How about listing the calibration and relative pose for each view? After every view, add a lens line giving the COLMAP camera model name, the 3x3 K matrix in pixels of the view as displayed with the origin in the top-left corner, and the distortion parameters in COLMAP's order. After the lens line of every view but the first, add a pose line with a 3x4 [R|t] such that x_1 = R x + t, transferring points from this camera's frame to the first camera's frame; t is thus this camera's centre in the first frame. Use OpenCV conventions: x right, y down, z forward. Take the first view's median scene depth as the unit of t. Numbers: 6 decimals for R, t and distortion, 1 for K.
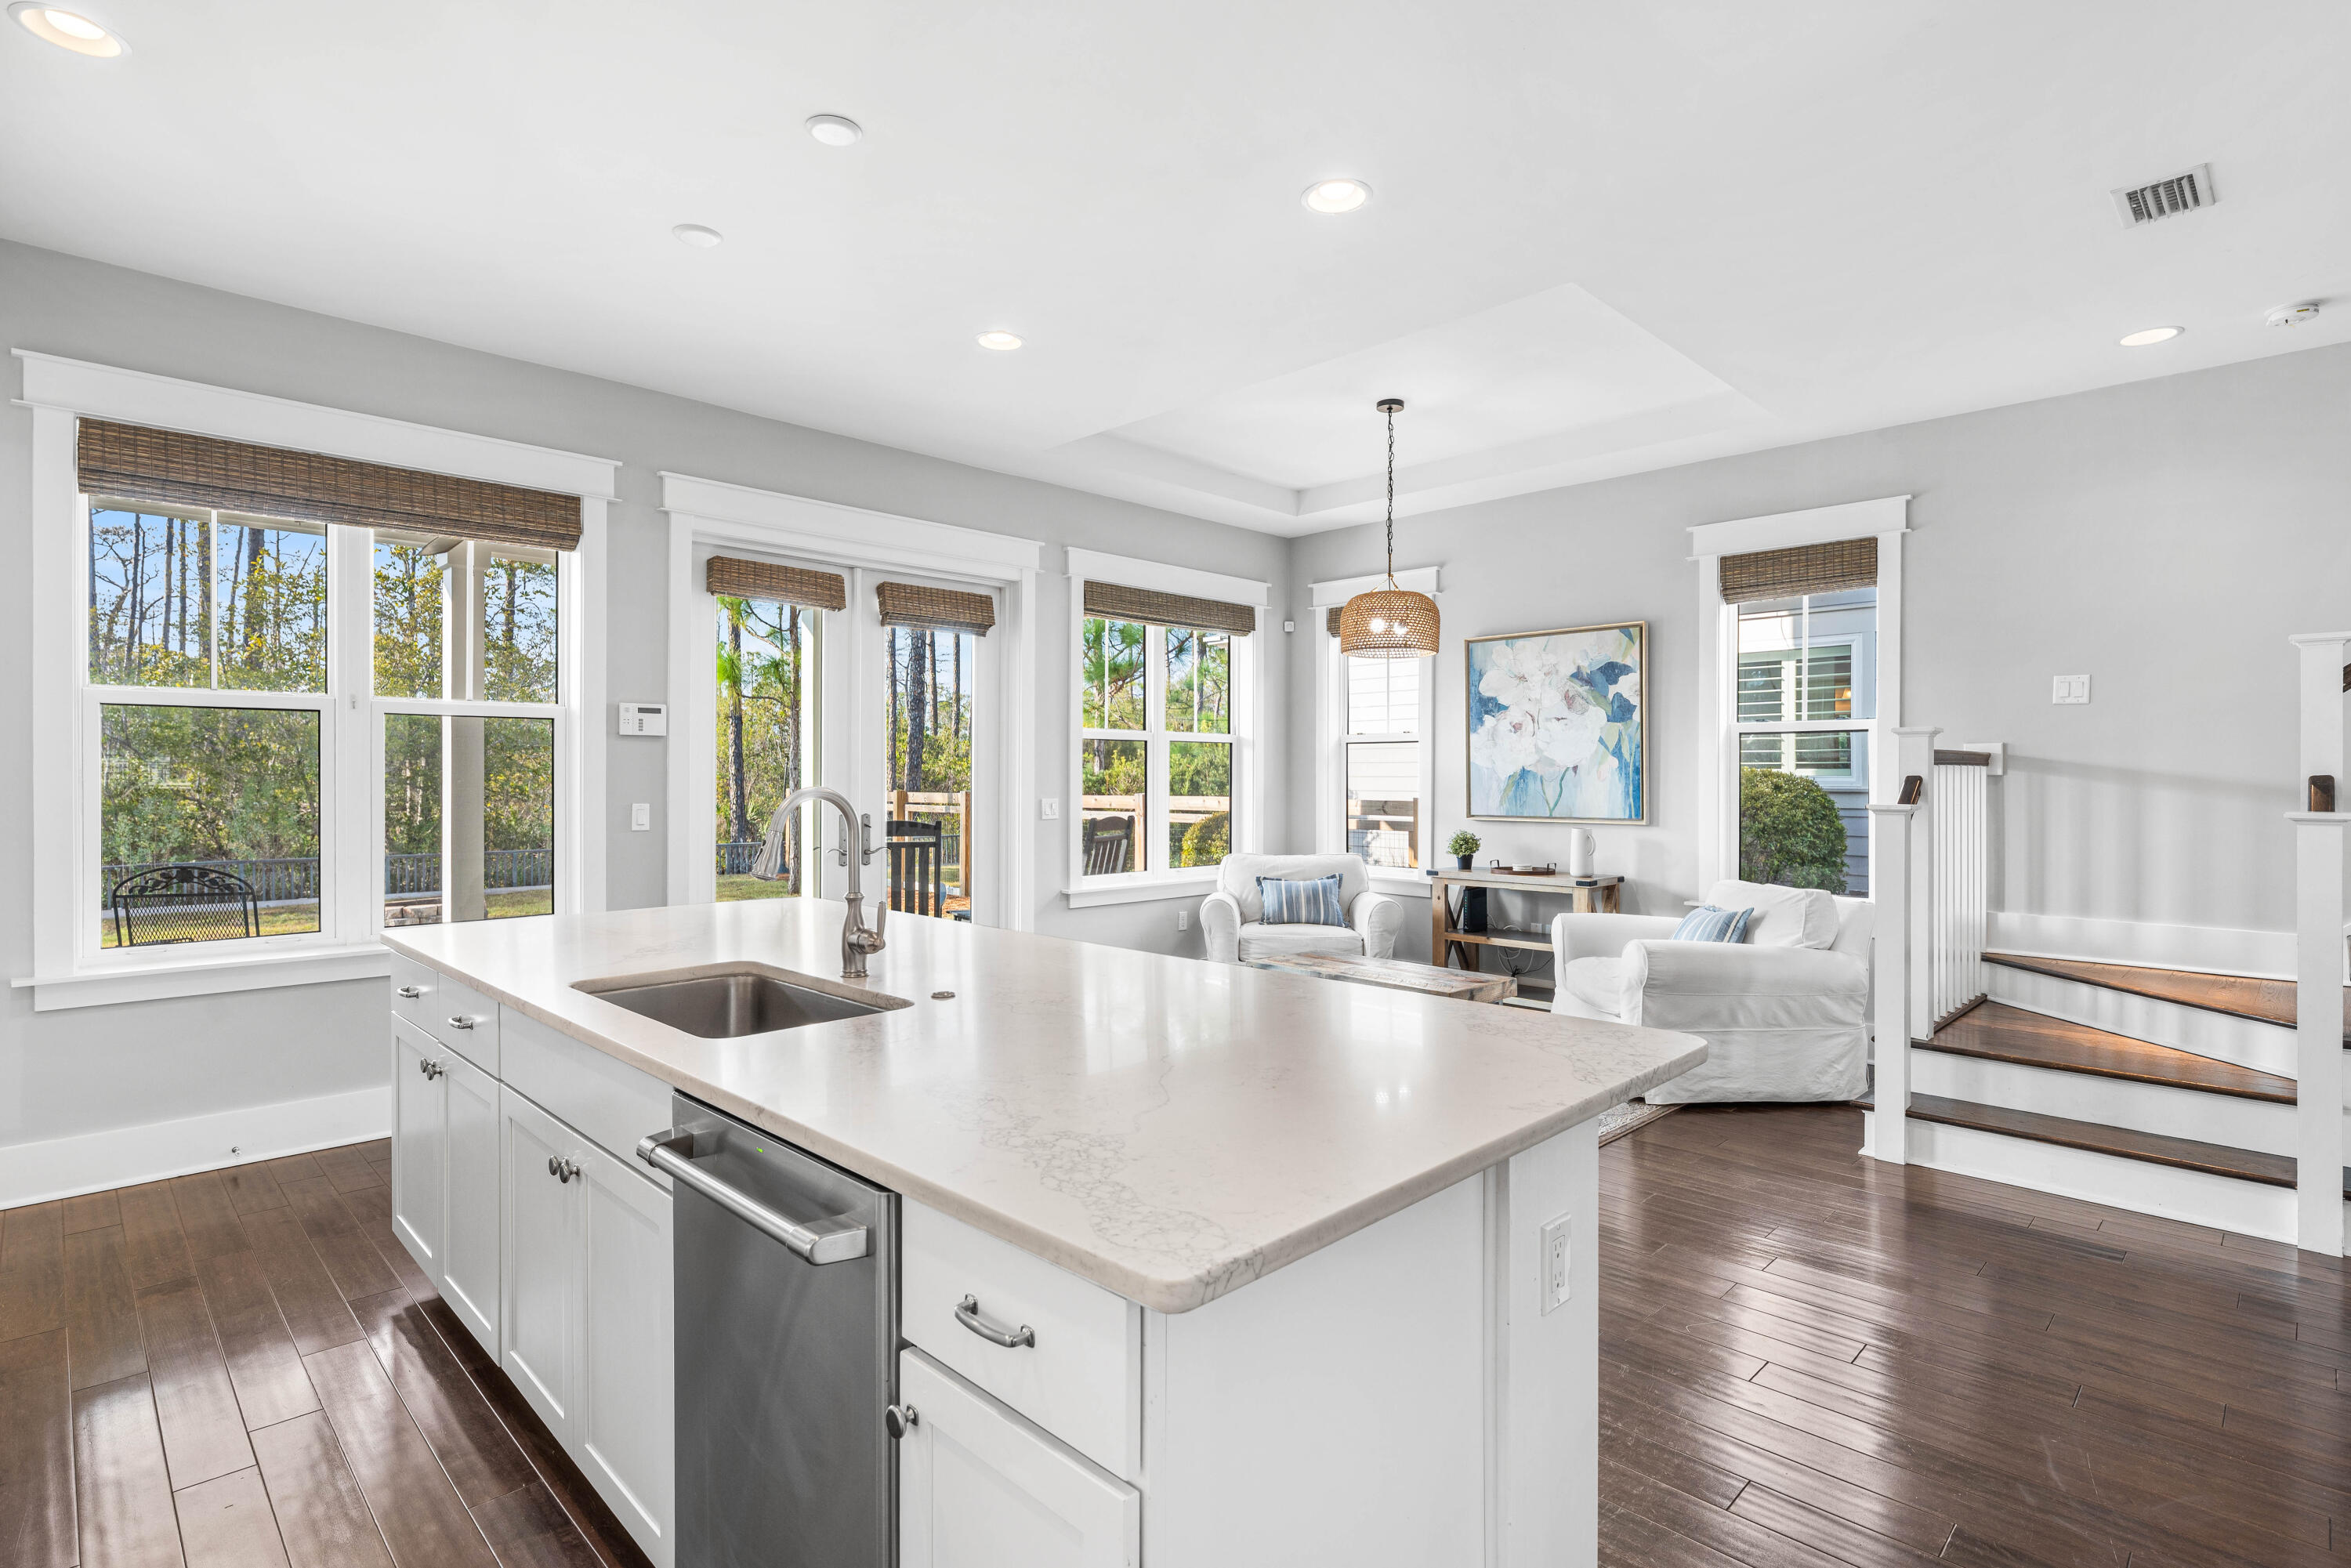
lens RADIAL K [[1149.5, 0, 1171.1], [0, 1149.5, 784.6], [0, 0, 1]] dist [0.000552, -0.000029]
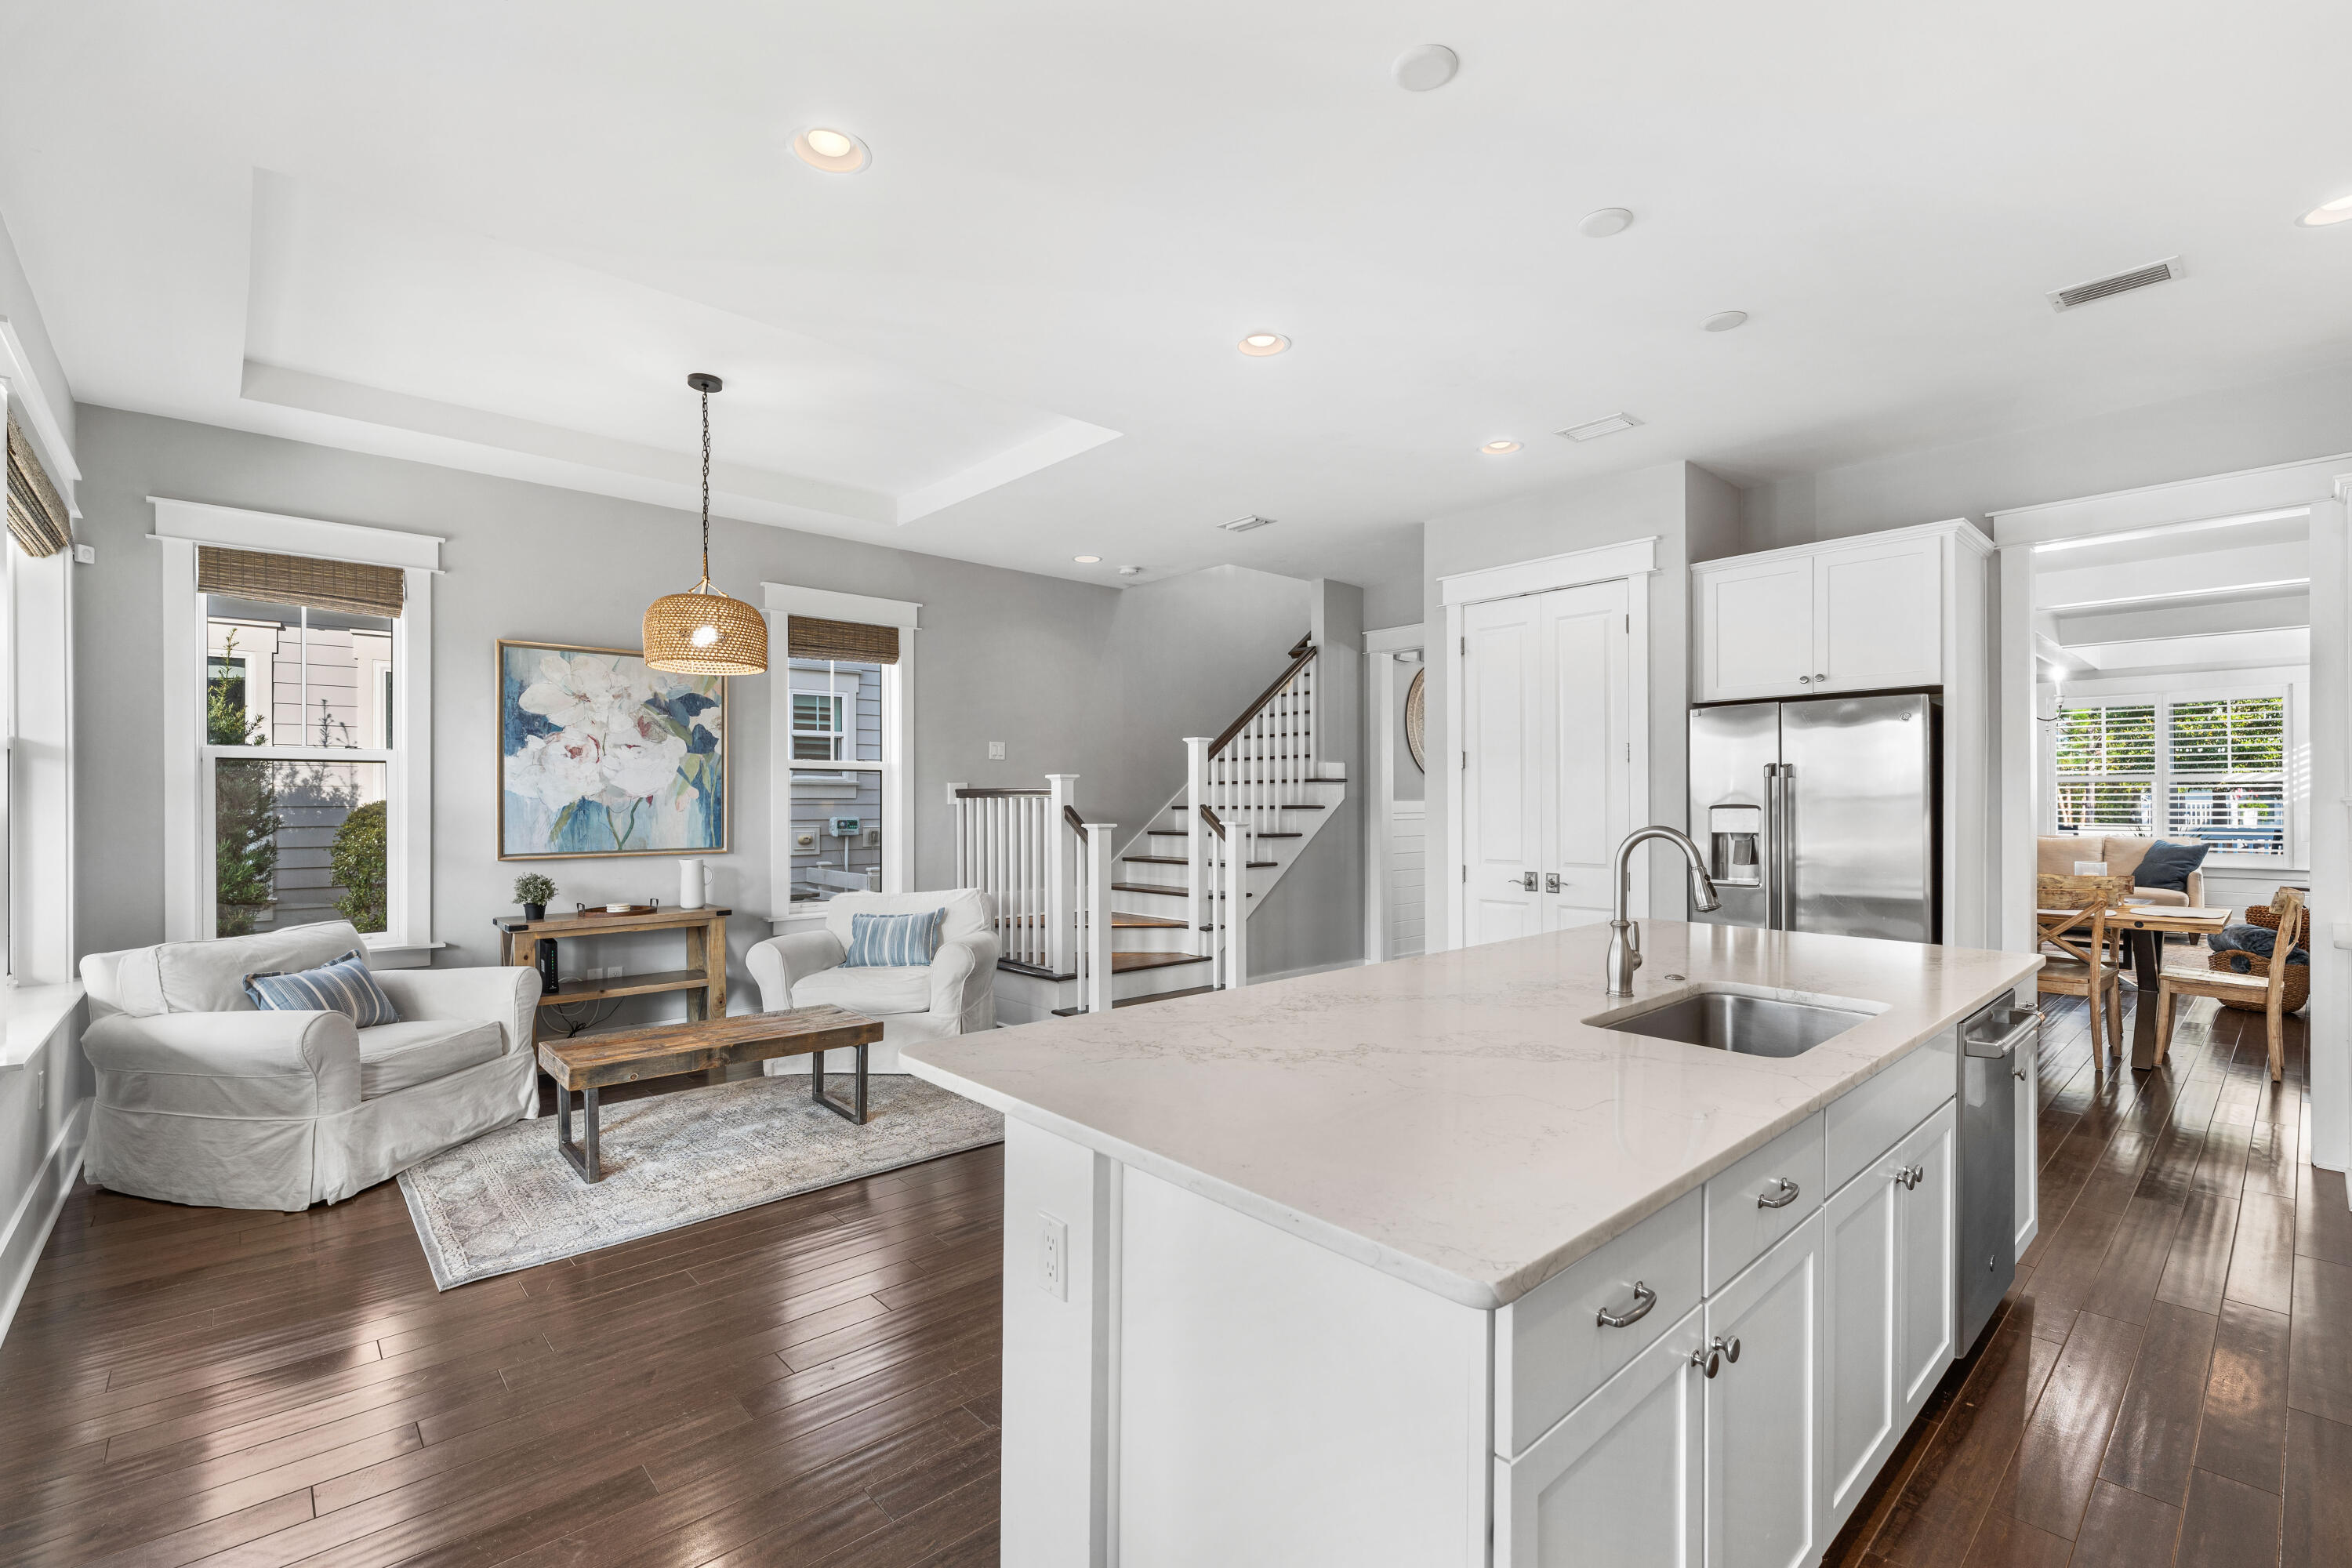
lens RADIAL K [[1025.1, 0, 1177.4], [0, 1025.1, 802.5], [0, 0, 1]] dist [0.002671, -0.001200]
pose [[0.048287, -0.001526, 0.998832, -0.491844], [0.010419, 0.999945, 0.001024, -0.007266], [-0.998779, 0.010358, 0.048300, 0.526202]]
